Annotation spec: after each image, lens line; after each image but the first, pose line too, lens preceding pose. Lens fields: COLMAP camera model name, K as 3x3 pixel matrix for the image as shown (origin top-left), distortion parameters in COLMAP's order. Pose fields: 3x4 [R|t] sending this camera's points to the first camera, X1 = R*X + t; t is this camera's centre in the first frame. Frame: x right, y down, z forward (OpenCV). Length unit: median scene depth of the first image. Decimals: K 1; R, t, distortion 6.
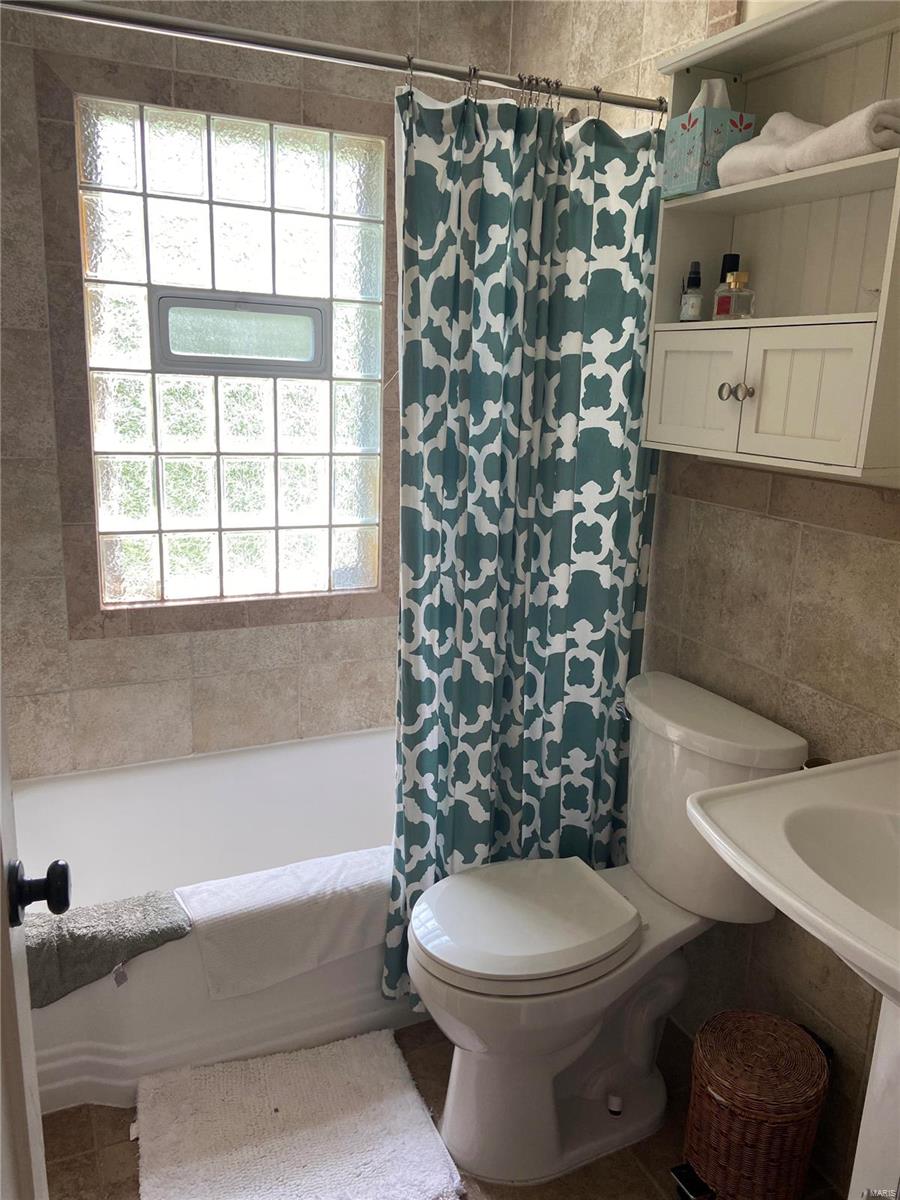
lens RADIAL K [[911.0, 0, 450.0], [0, 911.0, 600.0], [0, 0, 1]] dist [0.112665, -0.137852]
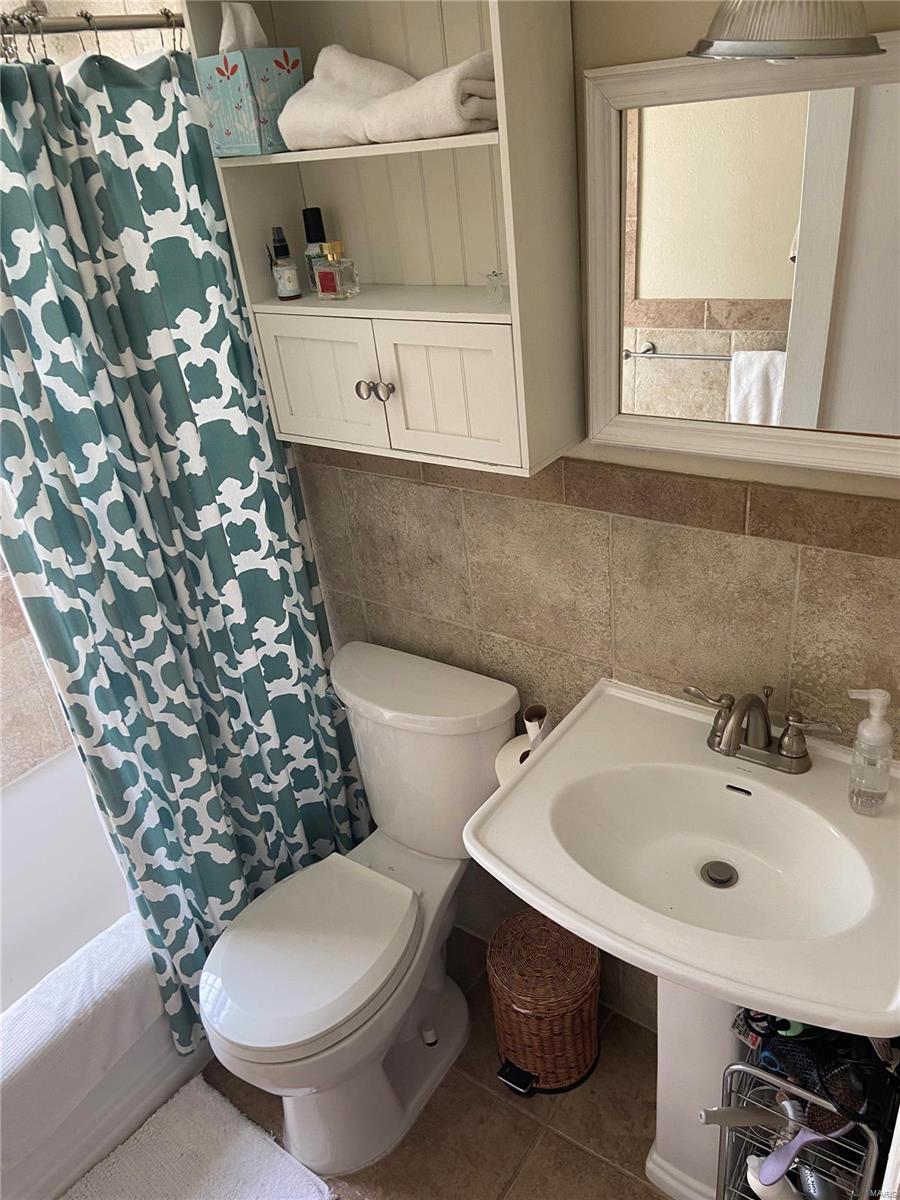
lens RADIAL K [[911.0, 0, 450.0], [0, 911.0, 600.0], [0, 0, 1]] dist [0.112665, -0.137852]
pose [[0.864905, -0.341119, 0.368208, -0.028228], [0.247115, 0.927900, 0.279171, -0.230798], [-0.436891, -0.150467, 0.886841, 0.110245]]
